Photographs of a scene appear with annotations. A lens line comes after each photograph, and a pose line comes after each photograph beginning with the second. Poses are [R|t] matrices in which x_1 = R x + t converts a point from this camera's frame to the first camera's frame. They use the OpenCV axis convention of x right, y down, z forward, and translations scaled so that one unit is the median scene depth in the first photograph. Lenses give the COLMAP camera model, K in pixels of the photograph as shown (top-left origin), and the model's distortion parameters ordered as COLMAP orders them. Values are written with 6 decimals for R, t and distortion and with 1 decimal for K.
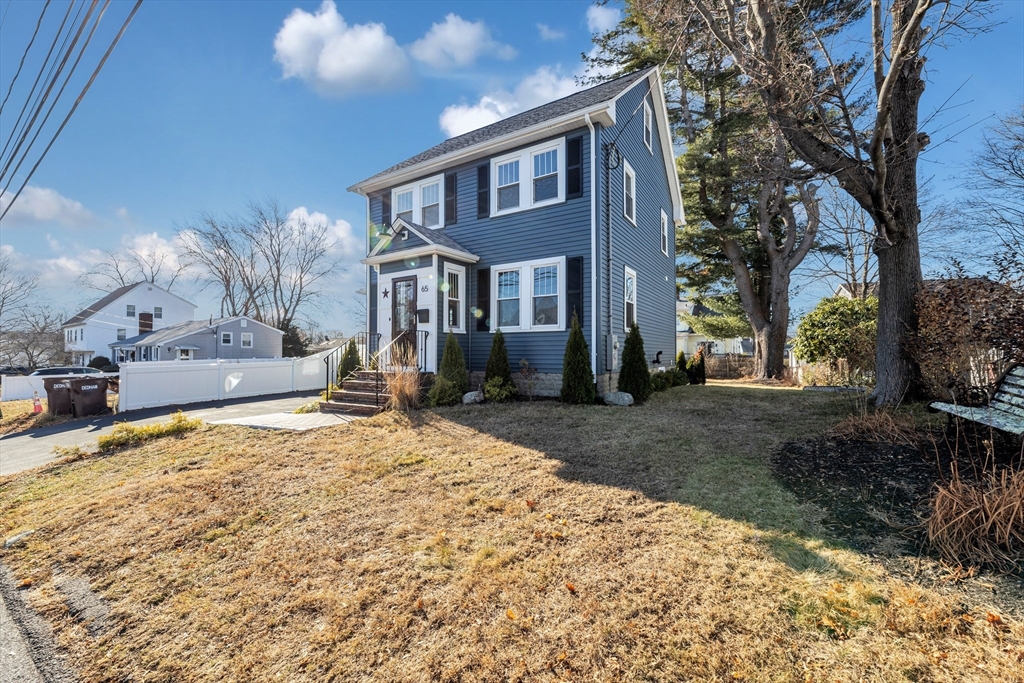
lens RADIAL K [[417.2, 0, 512.6], [0, 417.2, 347.4], [0, 0, 1]] dist [0.001739, 0.000257]
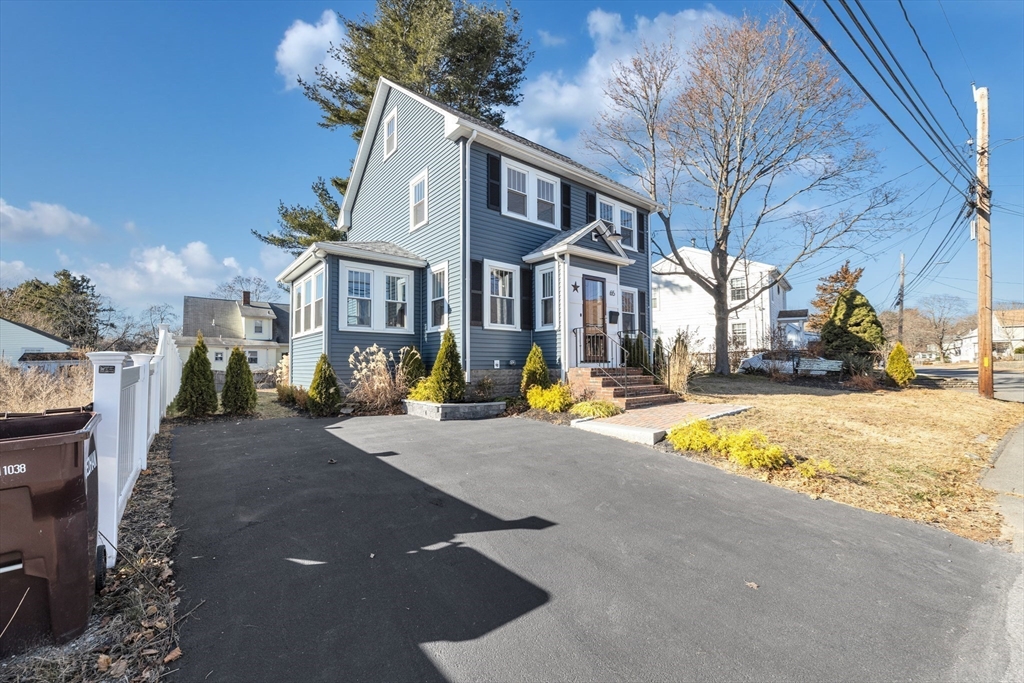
lens RADIAL K [[417.2, 0, 512.6], [0, 417.2, 347.4], [0, 0, 1]] dist [0.001739, 0.000257]
pose [[0.321476, 0.019783, 0.946711, -1.255022], [-0.024468, 0.999621, -0.012580, 0.023967], [-0.946602, -0.019120, 0.321838, 0.825751]]
